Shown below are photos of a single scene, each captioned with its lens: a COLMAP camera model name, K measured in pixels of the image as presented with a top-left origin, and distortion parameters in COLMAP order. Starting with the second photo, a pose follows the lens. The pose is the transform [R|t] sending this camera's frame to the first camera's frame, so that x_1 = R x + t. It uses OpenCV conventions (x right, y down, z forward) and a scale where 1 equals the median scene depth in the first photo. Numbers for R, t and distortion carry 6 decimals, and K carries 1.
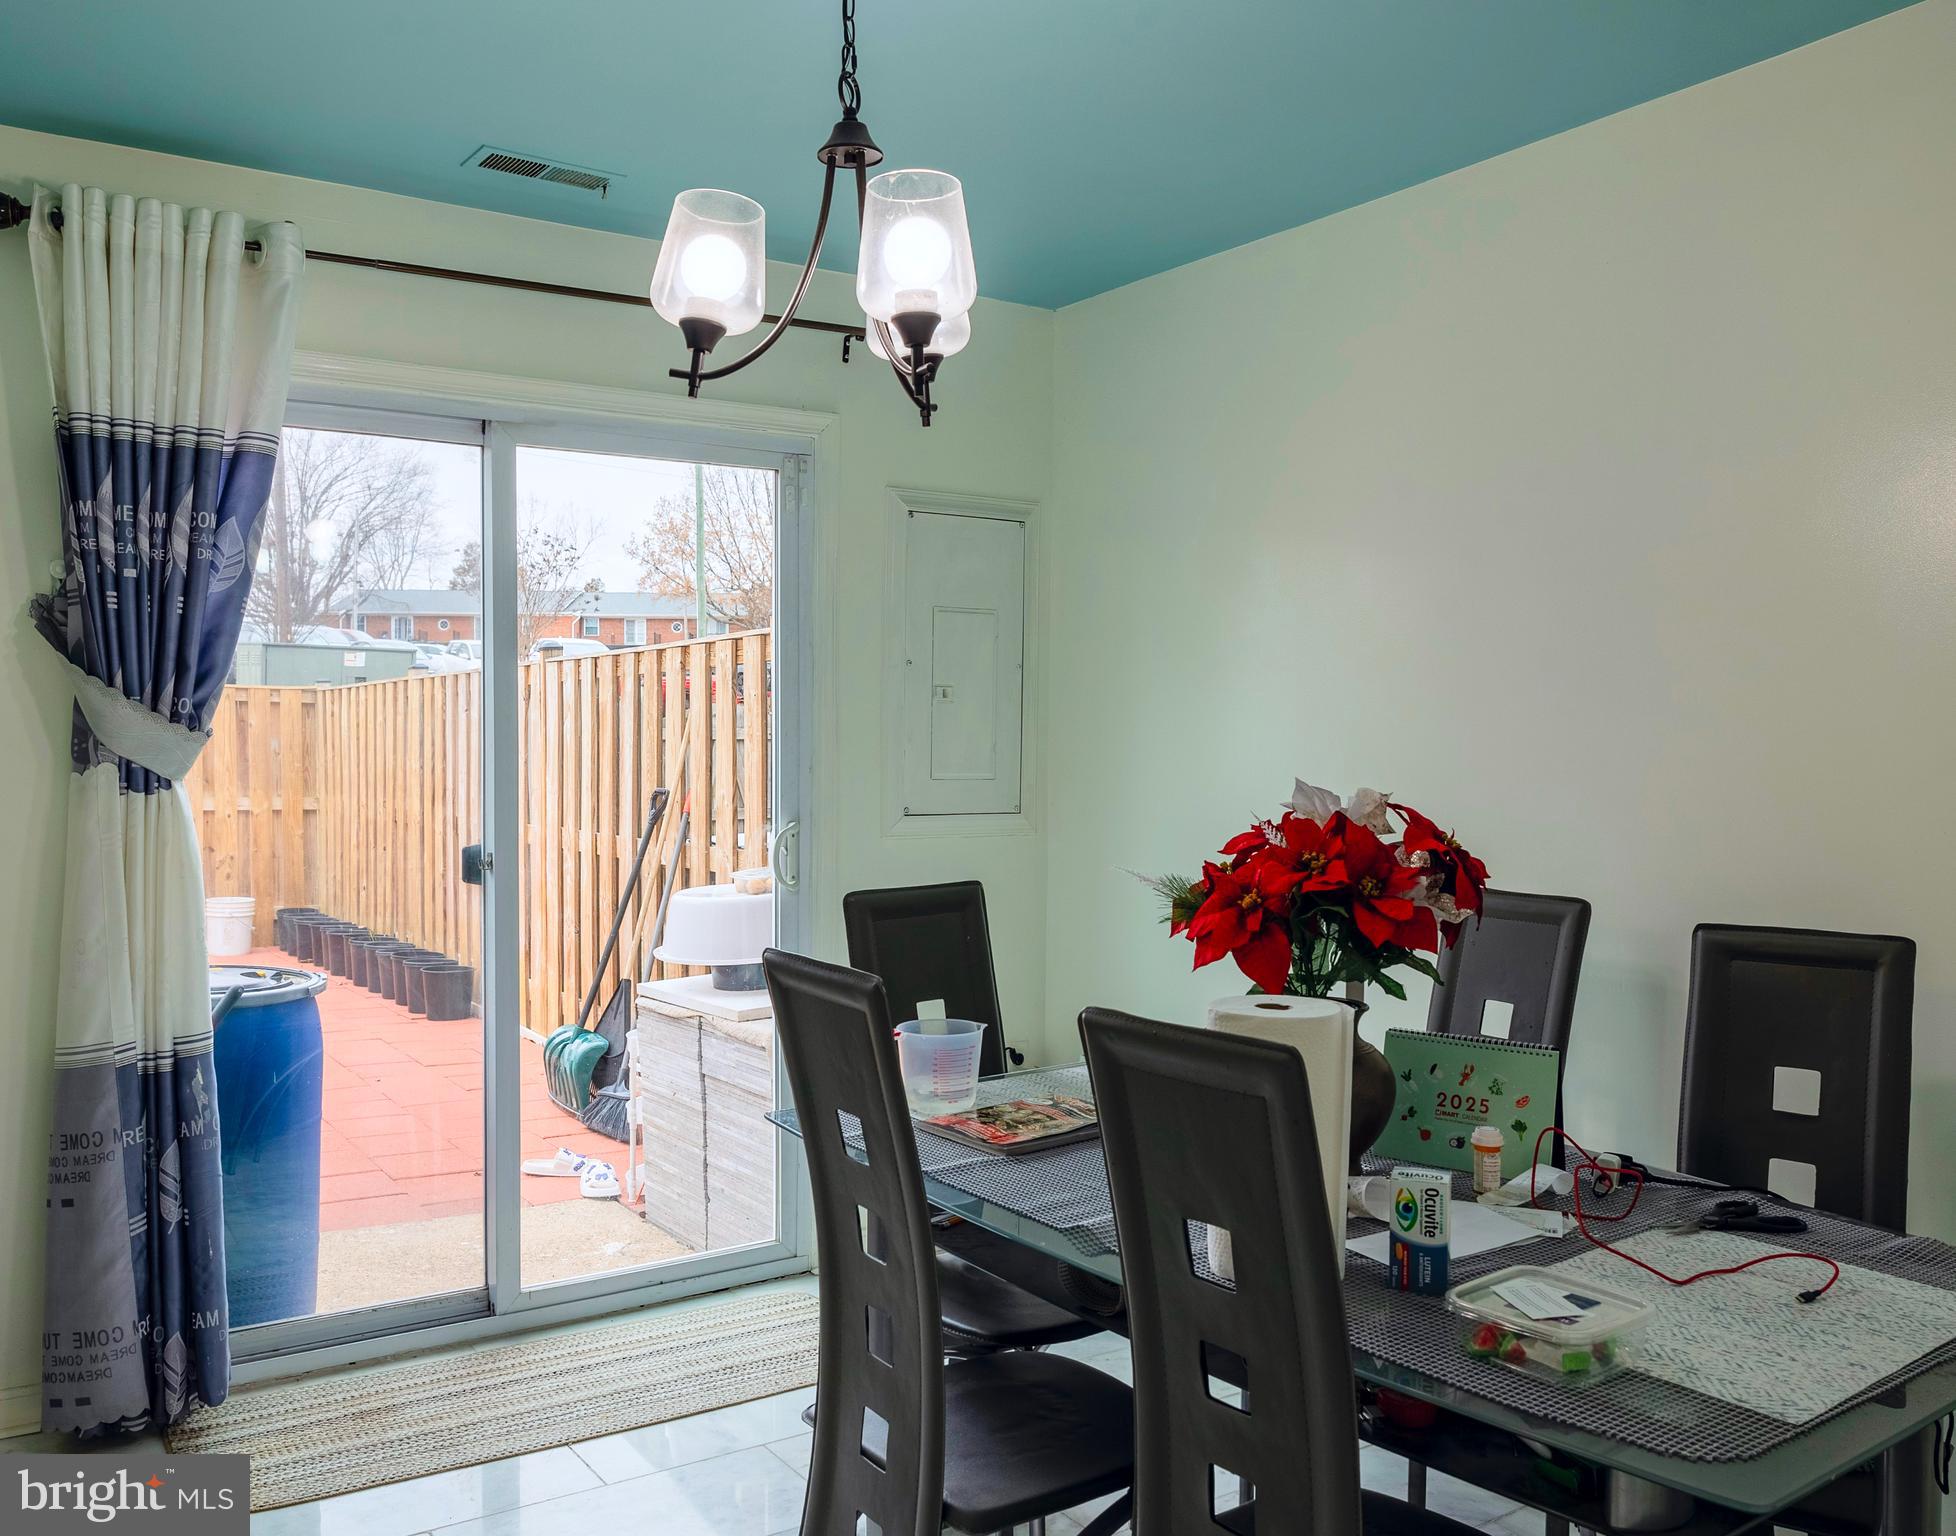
lens RADIAL K [[1546.0, 0, 981.5], [0, 1546.0, 778.4], [0, 0, 1]] dist [-0.004959, 0.006442]
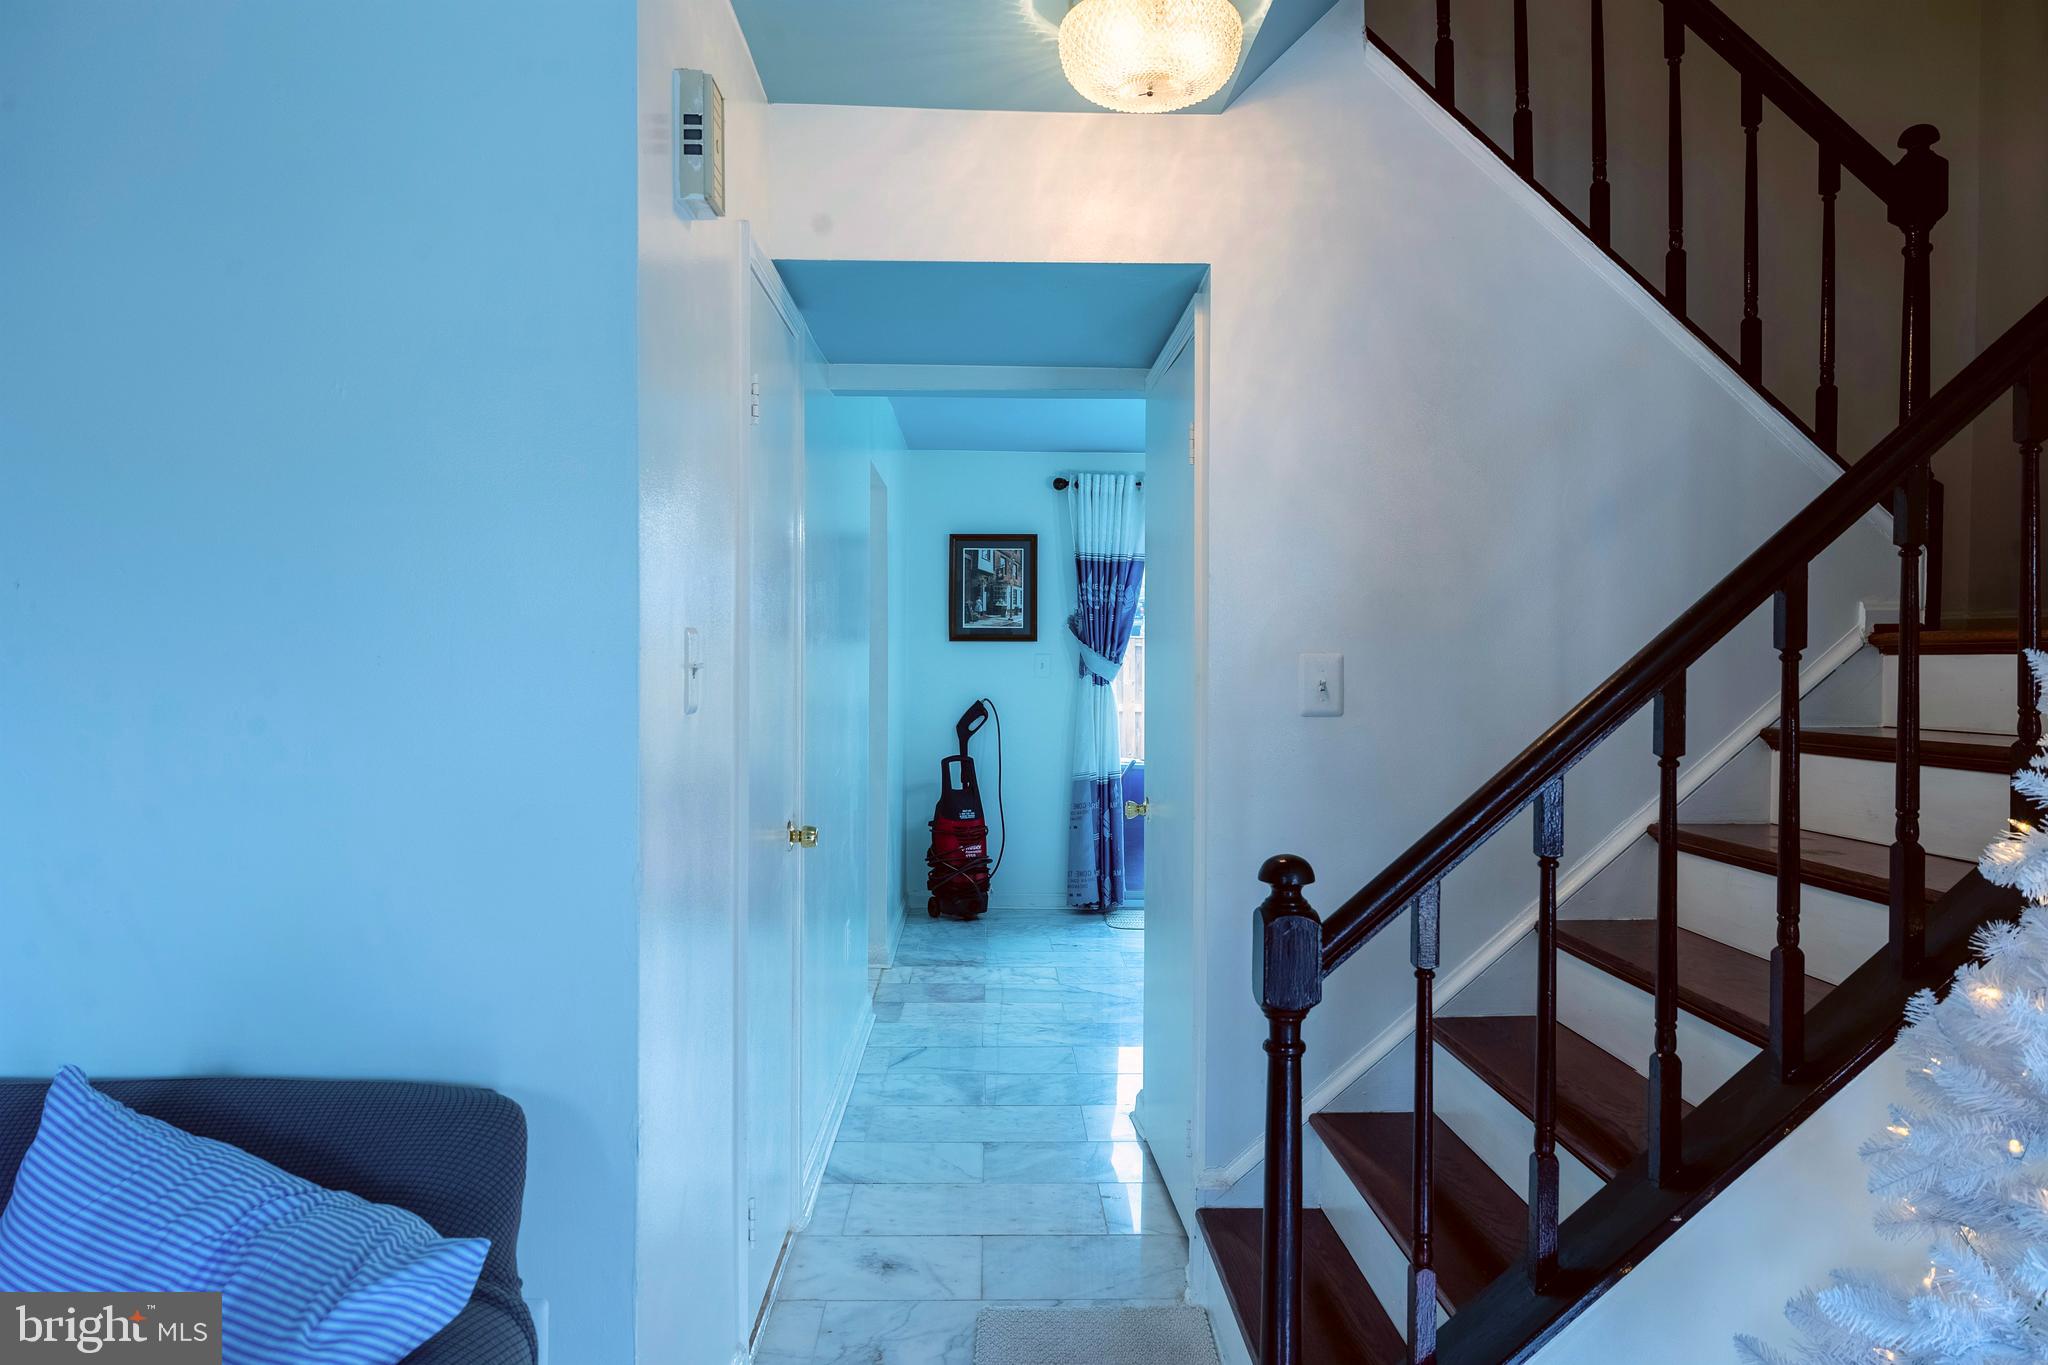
lens RADIAL K [[1414.3, 0, 1023.2], [0, 1414.3, 677.4], [0, 0, 1]] dist [0.001069, 0.009300]
pose [[0.823146, 0.012127, -0.567700, 0.807081], [-0.011215, 0.999924, 0.005100, -0.016859], [0.567718, 0.002169, 0.823220, -1.205325]]
